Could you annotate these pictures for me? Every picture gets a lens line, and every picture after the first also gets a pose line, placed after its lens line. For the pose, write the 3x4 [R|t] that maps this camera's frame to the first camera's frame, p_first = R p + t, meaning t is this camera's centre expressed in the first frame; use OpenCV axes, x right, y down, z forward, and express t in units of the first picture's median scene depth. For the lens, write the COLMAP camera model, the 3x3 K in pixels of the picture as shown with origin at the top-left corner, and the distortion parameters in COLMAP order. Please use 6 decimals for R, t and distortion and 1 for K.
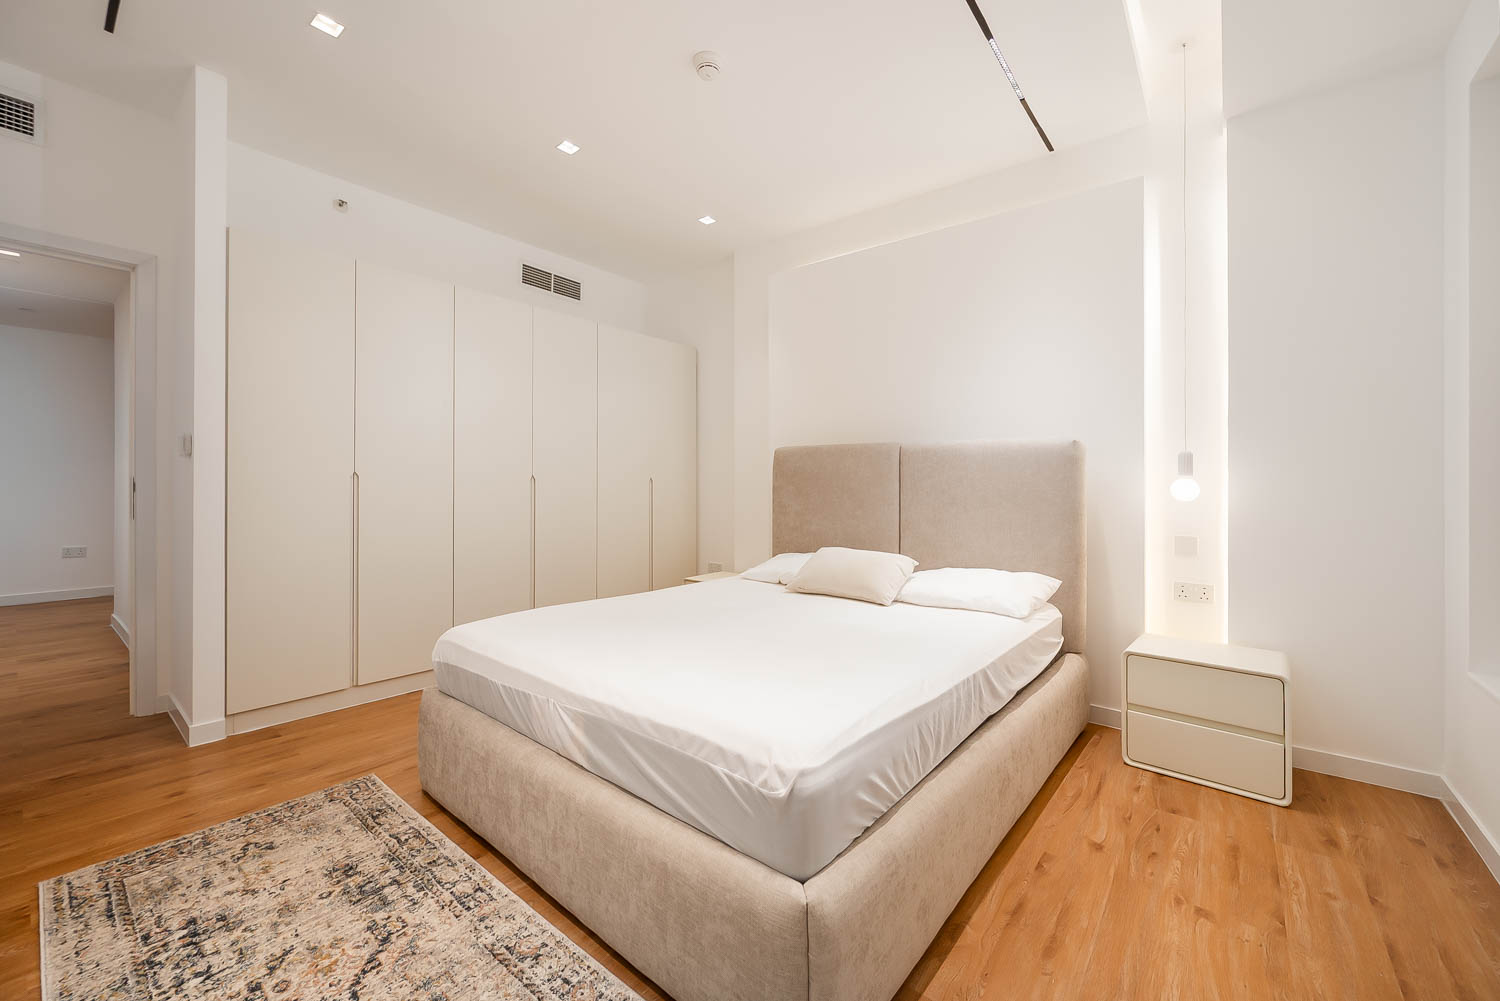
lens RADIAL K [[587.9, 0, 750.0], [0, 587.9, 500.5], [0, 0, 1]] dist [-0.000257, -0.000013]
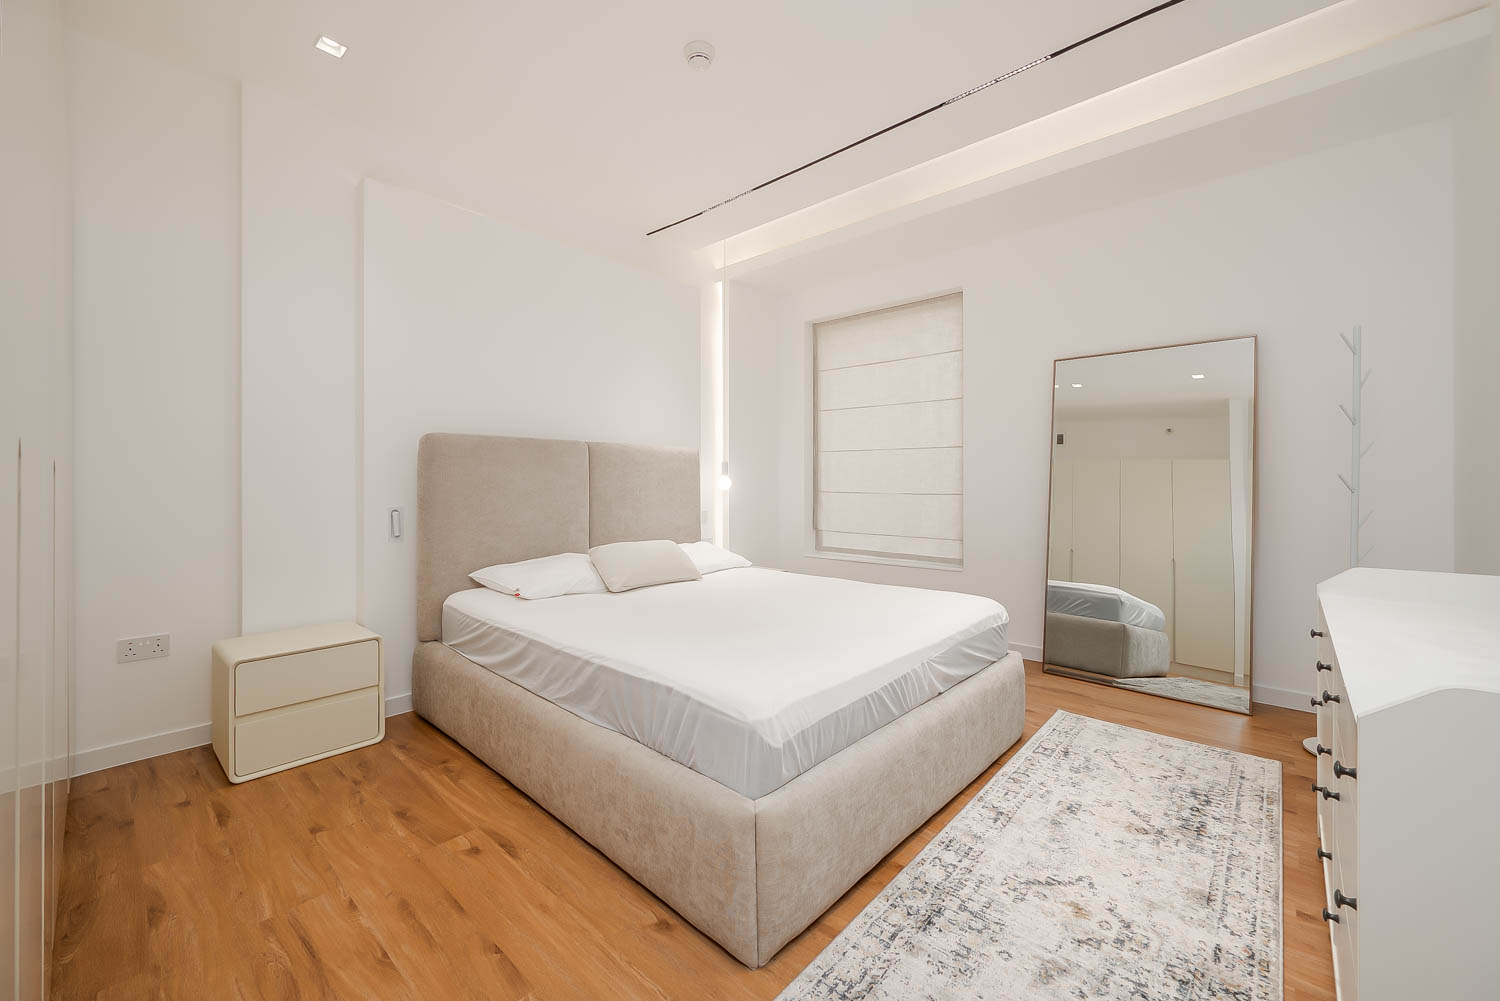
lens RADIAL K [[593.2, 0, 752.6], [0, 593.2, 477.1], [0, 0, 1]] dist [0.000449, 0.000217]
pose [[0.050299, -0.003450, 0.998728, -1.607297], [0.016028, 0.999868, 0.002646, -0.051208], [-0.998606, 0.015874, 0.050348, 1.306558]]
